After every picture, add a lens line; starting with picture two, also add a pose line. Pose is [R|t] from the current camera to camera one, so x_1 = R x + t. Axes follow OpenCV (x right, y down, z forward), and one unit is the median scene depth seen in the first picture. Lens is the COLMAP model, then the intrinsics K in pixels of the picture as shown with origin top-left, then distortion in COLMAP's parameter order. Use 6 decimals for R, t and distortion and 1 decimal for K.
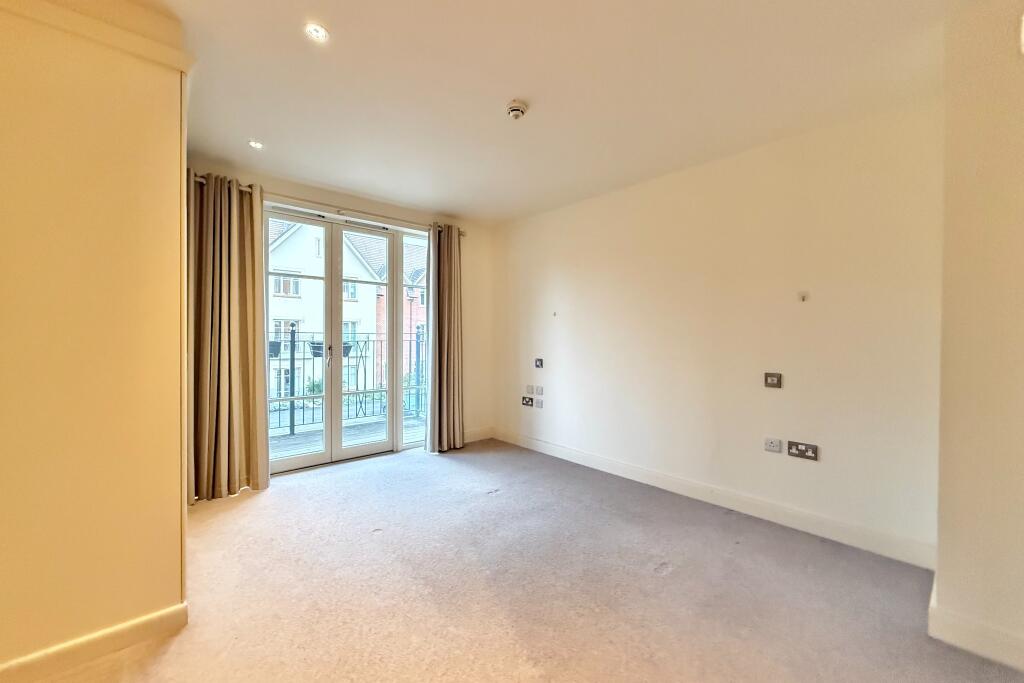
lens RADIAL K [[395.3, 0, 512.0], [0, 395.3, 341.5], [0, 0, 1]] dist [-0.013868, -0.000063]
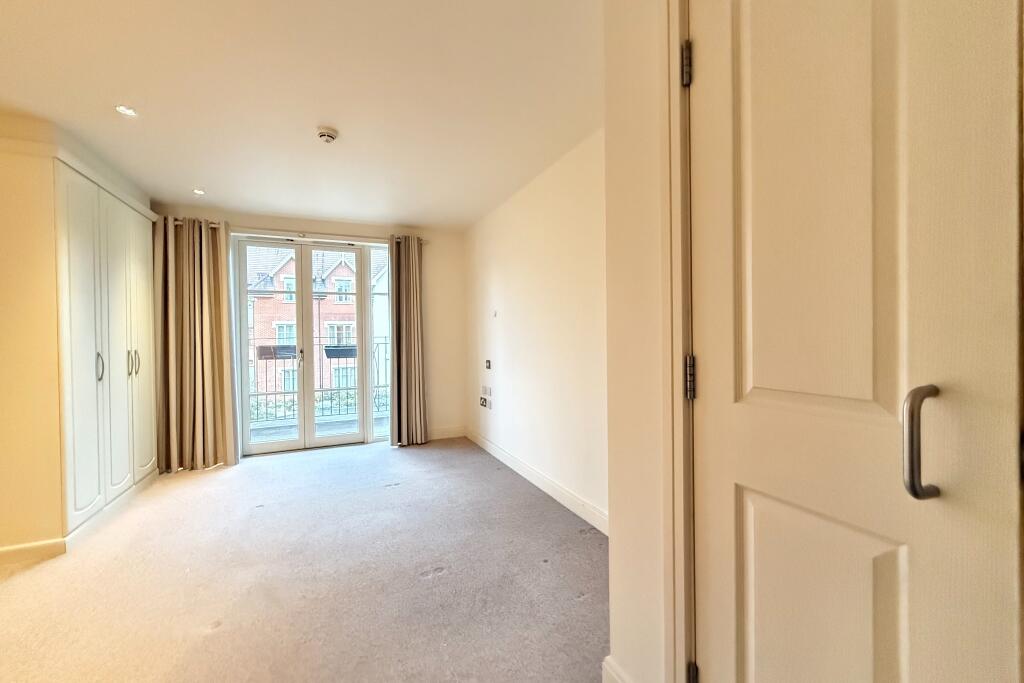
lens RADIAL K [[395.3, 0, 512.0], [0, 395.3, 341.5], [0, 0, 1]] dist [-0.013868, -0.000063]
pose [[0.958727, -0.014510, -0.283957, 0.444118], [0.015409, 0.999881, 0.000934, -0.004084], [0.283909, -0.005271, 0.958837, 0.051470]]
